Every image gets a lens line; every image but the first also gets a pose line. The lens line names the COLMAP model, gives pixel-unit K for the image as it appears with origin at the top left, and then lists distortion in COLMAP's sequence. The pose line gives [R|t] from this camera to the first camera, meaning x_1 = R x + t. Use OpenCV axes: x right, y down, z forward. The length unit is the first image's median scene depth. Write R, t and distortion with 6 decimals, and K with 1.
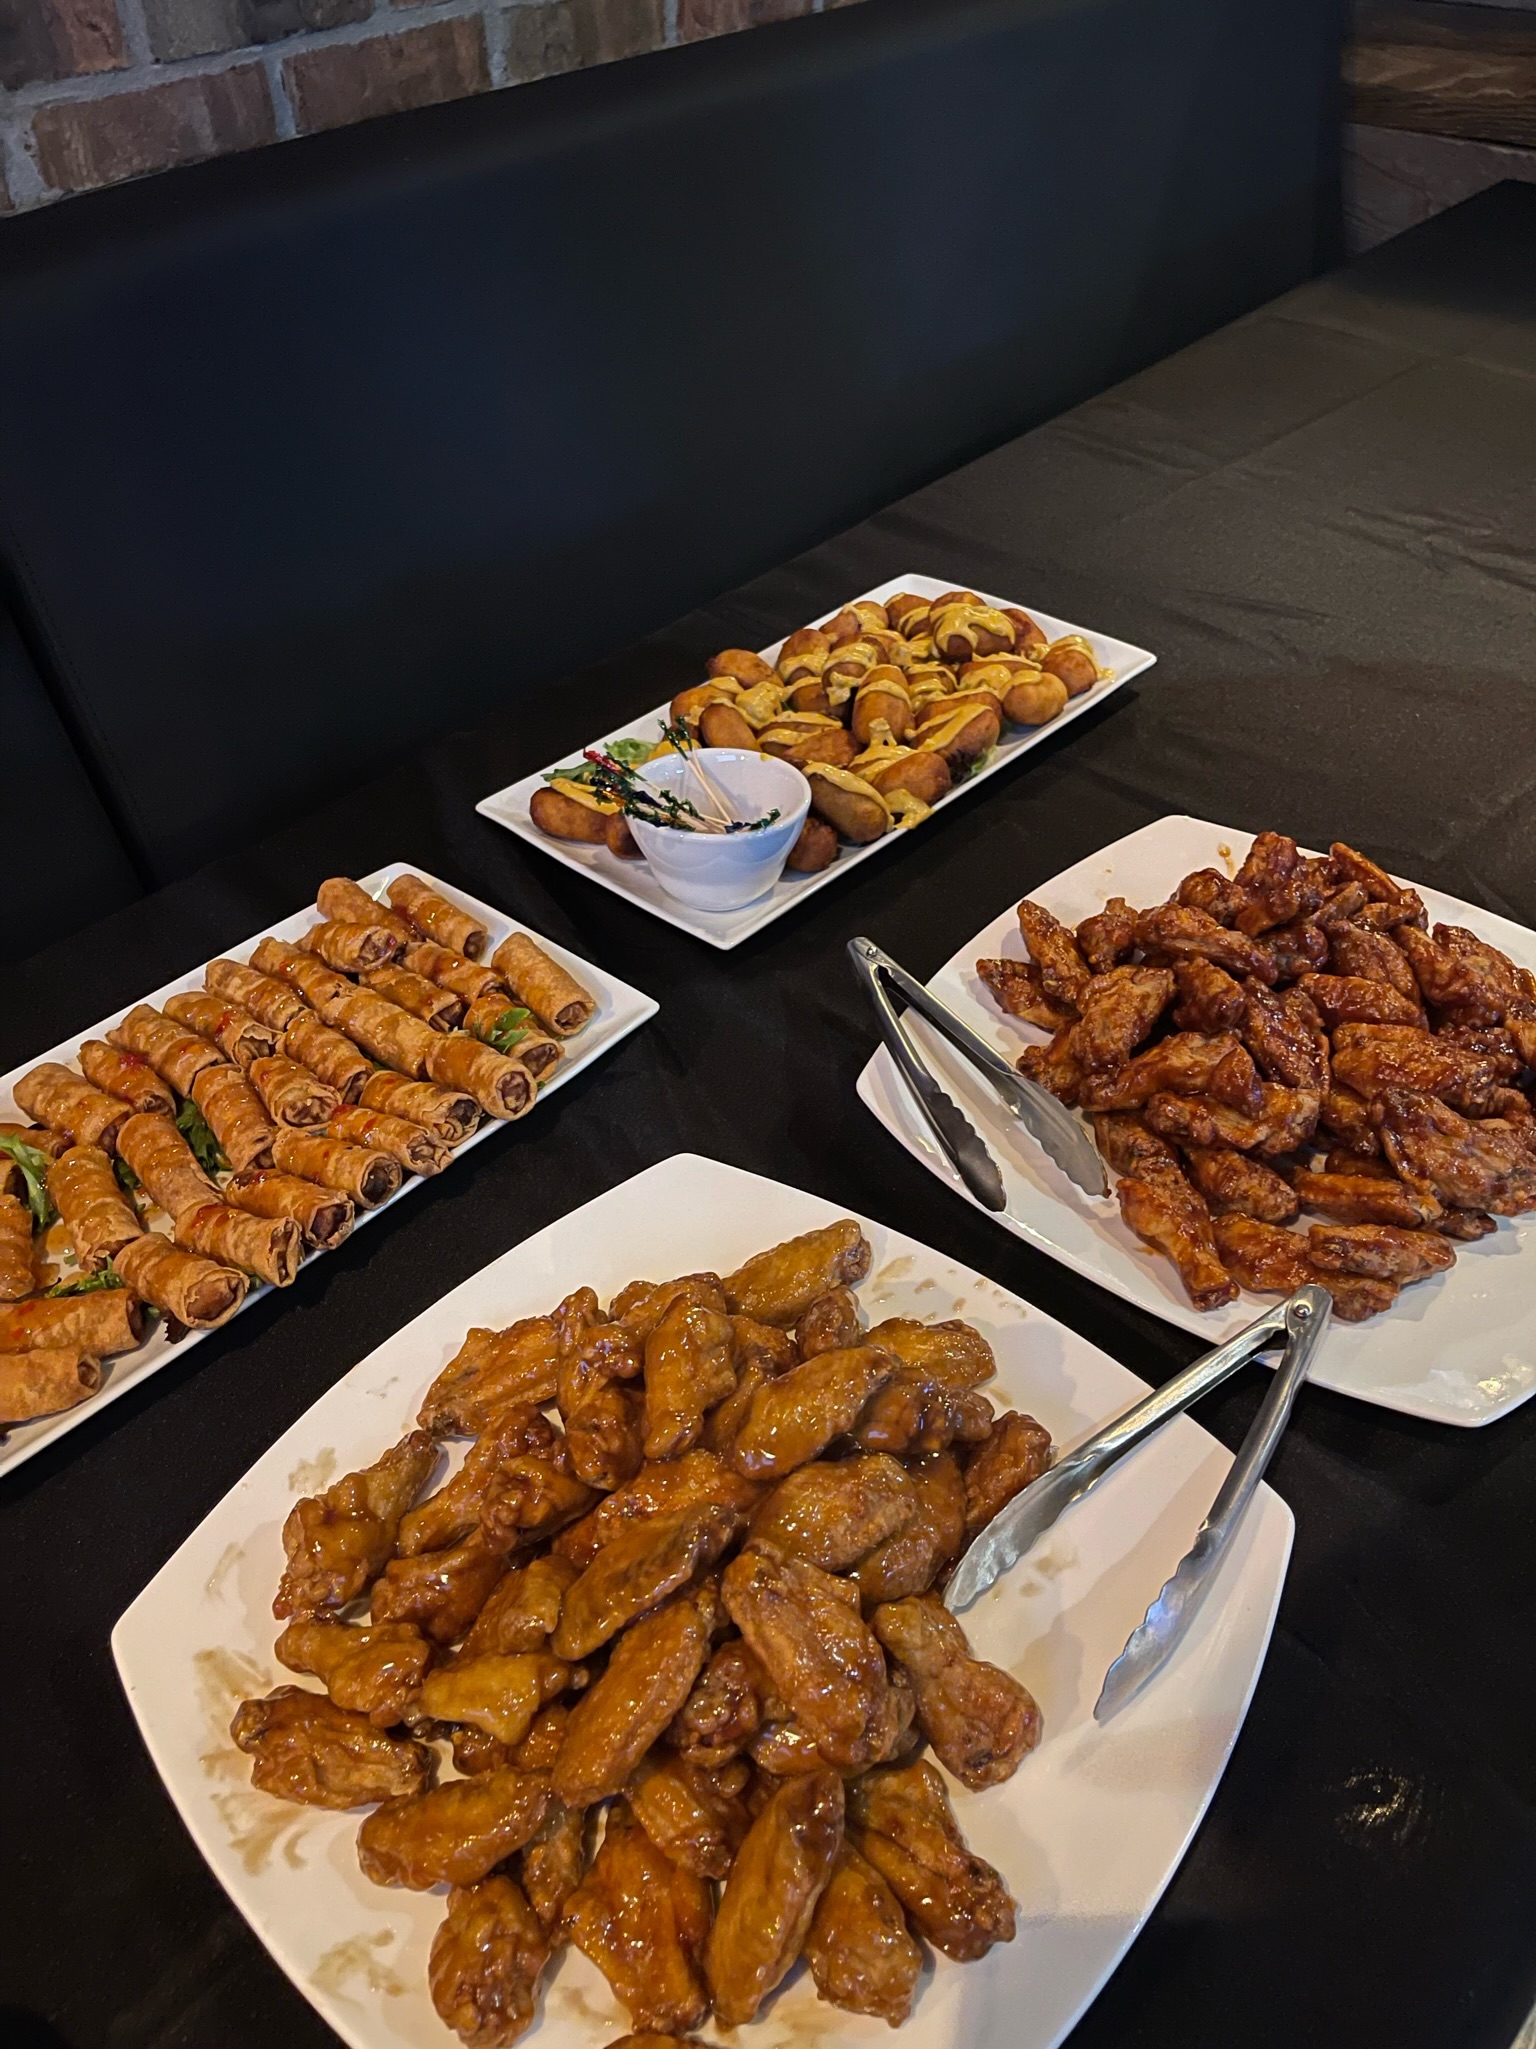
lens RADIAL K [[1621.3, 0, 773.6], [0, 1621.3, 1023.1], [0, 0, 1]] dist [0.072973, -0.124526]
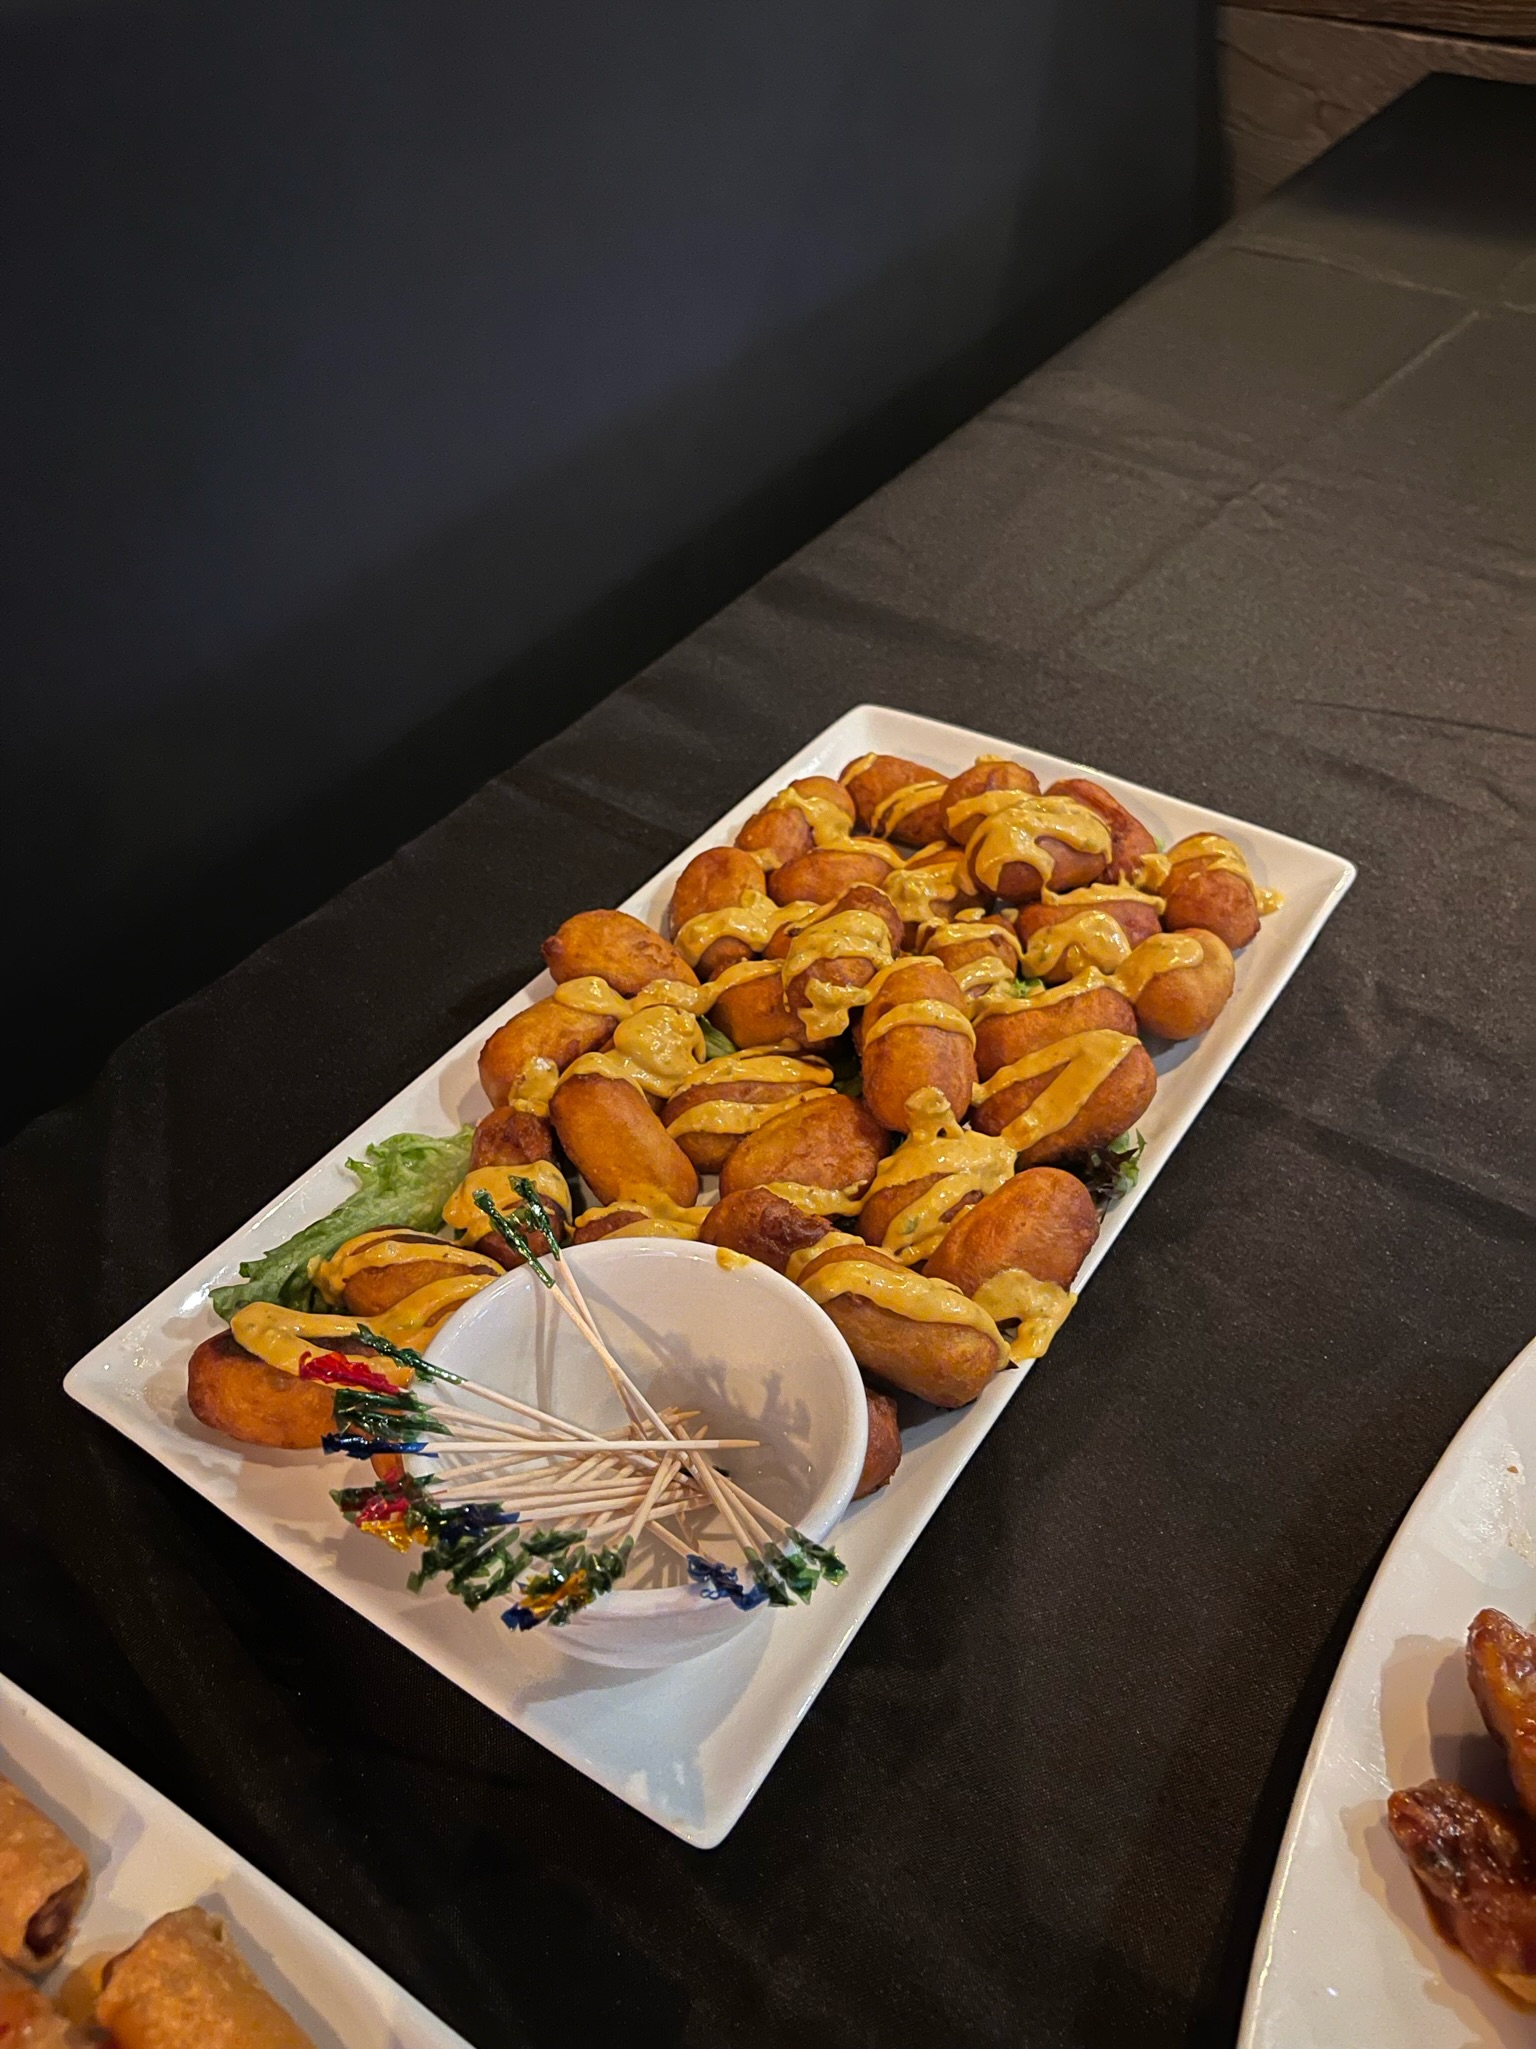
lens RADIAL K [[1621.3, 0, 768.6], [0, 1621.3, 1029.9], [0, 0, 1]] dist [0.072973, -0.124526]
pose [[0.986829, -0.082981, 0.138861, -0.044205], [0.078529, 0.996216, 0.037247, -0.211274], [-0.141426, -0.025852, 0.989611, 0.493934]]
